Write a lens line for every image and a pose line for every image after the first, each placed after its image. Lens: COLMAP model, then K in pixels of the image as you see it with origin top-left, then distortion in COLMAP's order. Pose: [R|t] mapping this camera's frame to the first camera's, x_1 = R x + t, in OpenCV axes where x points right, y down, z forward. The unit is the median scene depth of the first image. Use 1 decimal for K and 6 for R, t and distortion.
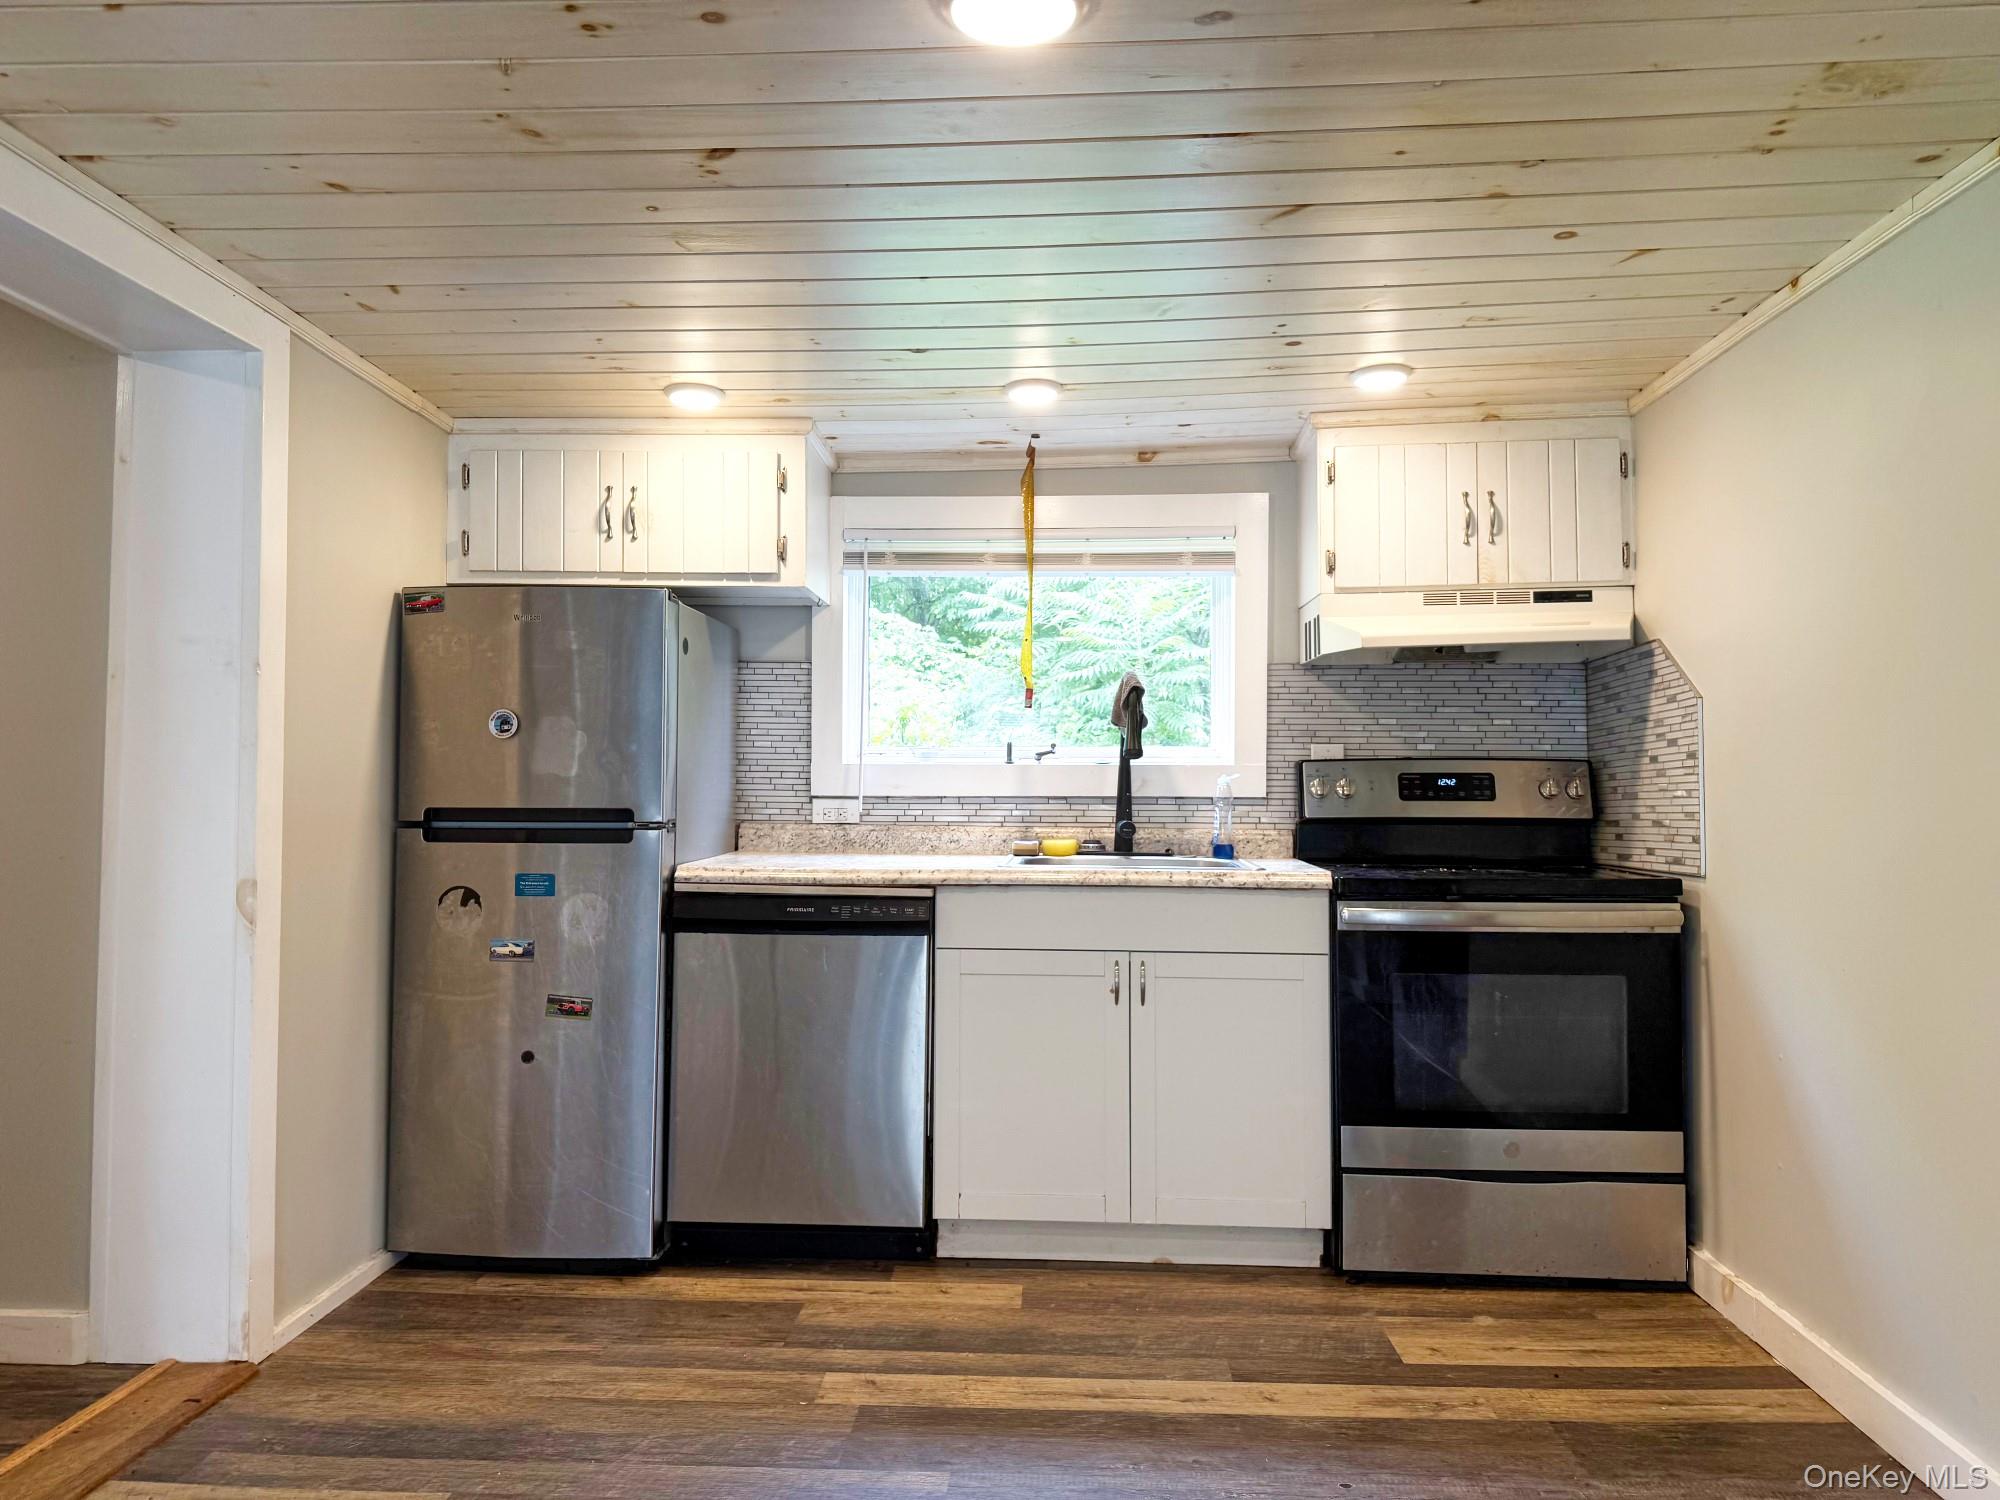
lens RADIAL K [[1411.3, 0, 994.1], [0, 1411.3, 746.3], [0, 0, 1]] dist [0.004145, -0.010621]
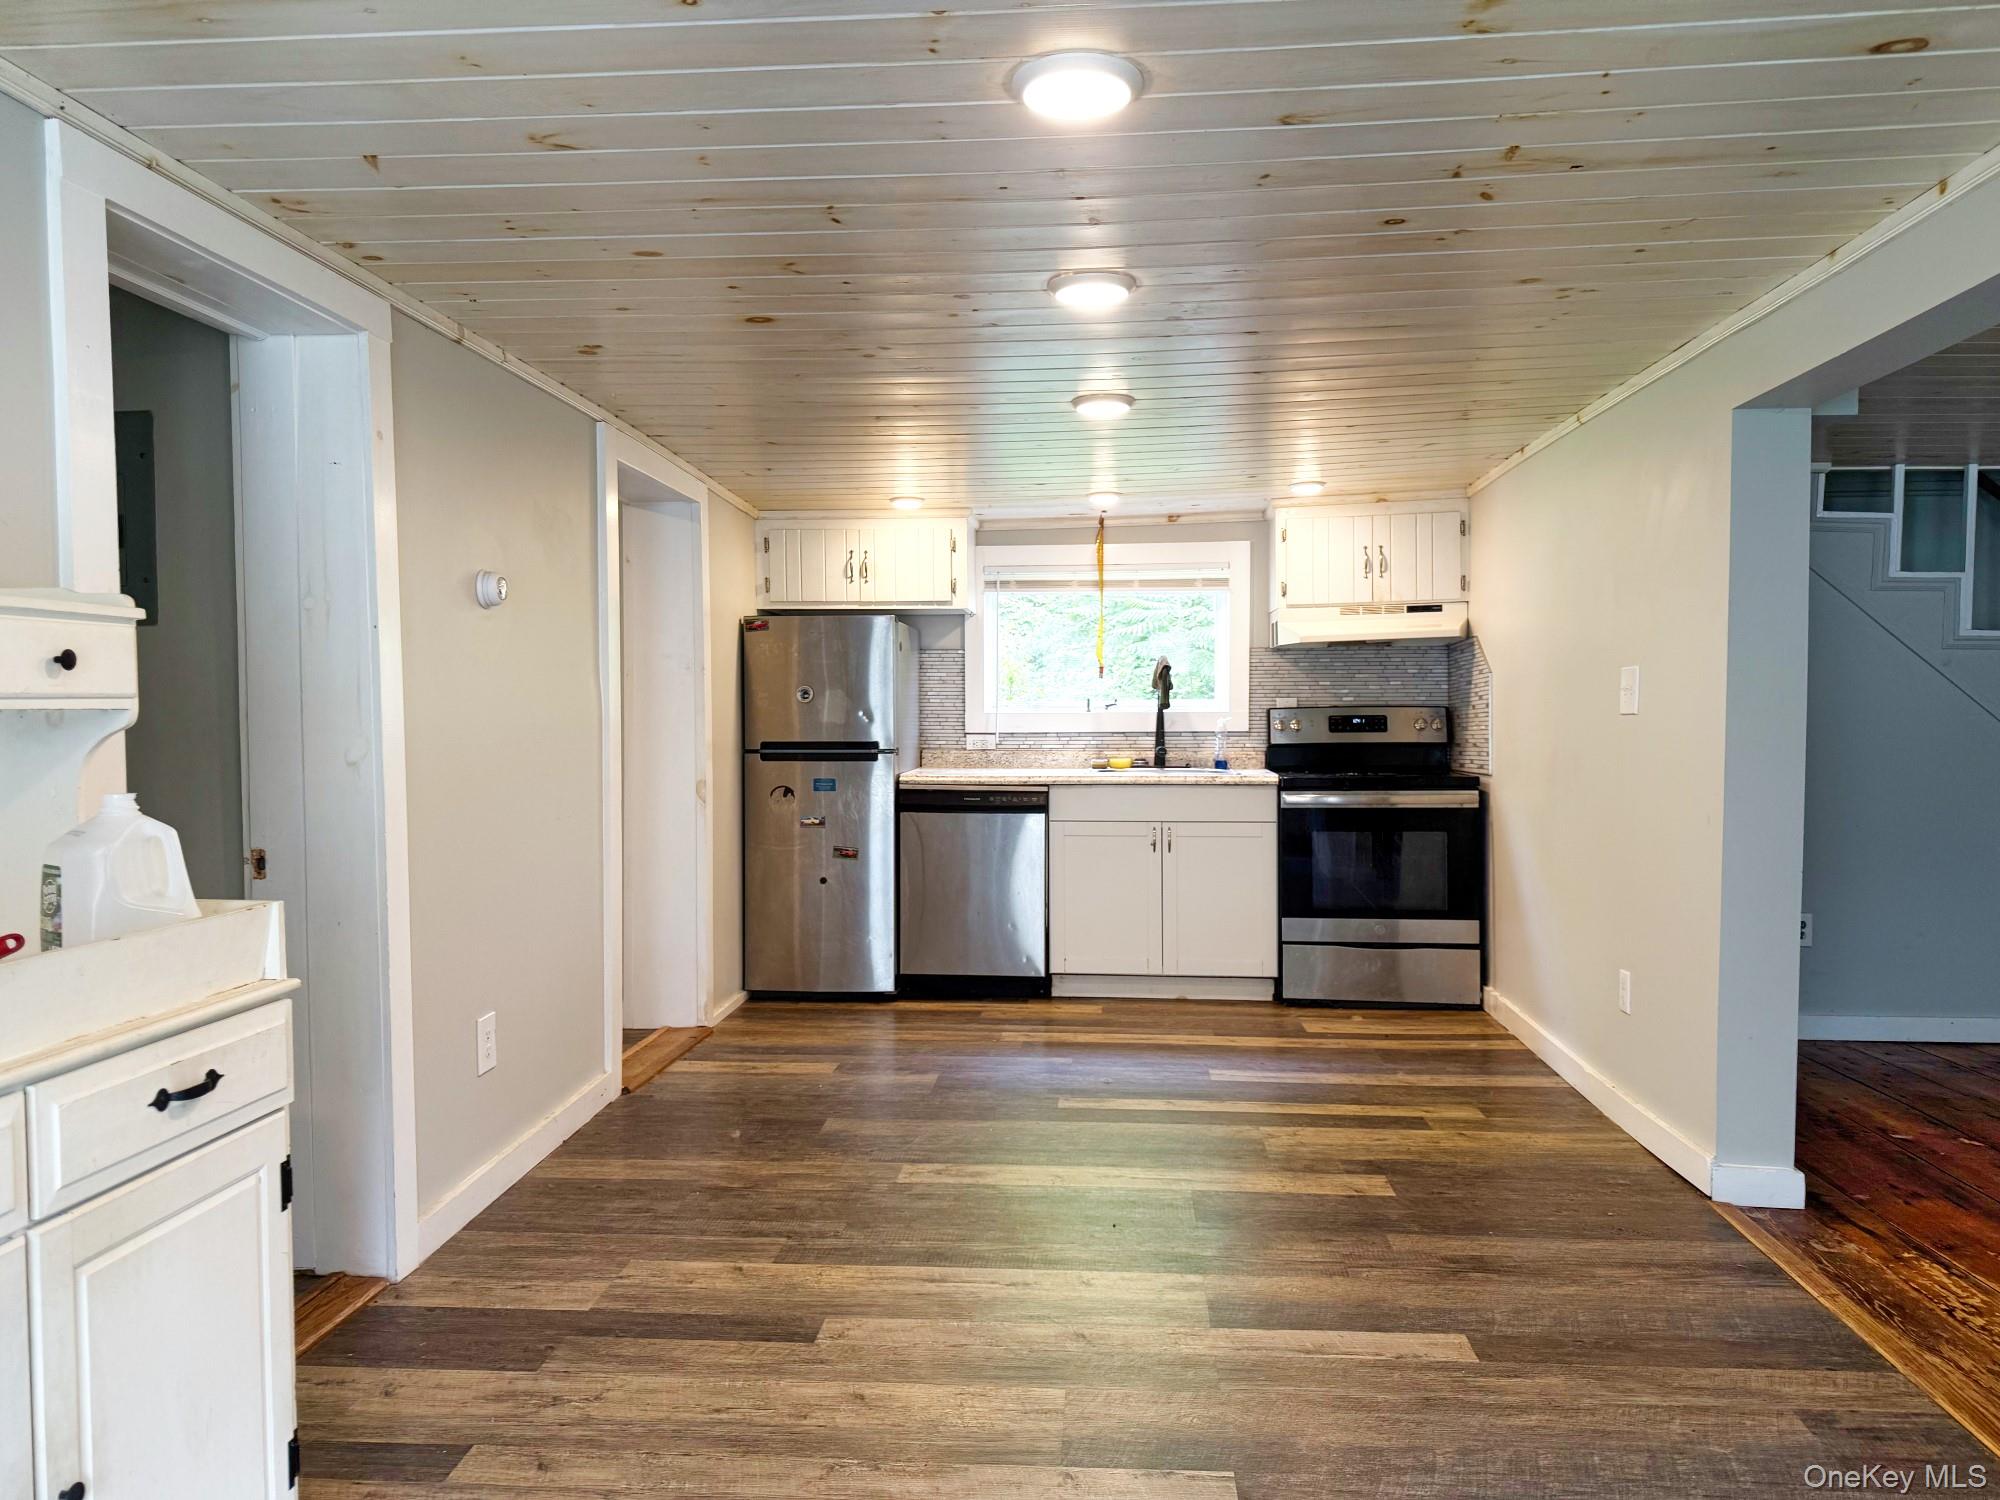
lens RADIAL K [[1411.3, 0, 1005.8], [0, 1411.3, 755.1], [0, 0, 1]] dist [0.004145, -0.010621]
pose [[0.999579, -0.008280, -0.027802, -0.043524], [0.009826, 0.998385, 0.055948, -0.032455], [0.027294, -0.056198, 0.998047, -0.679186]]
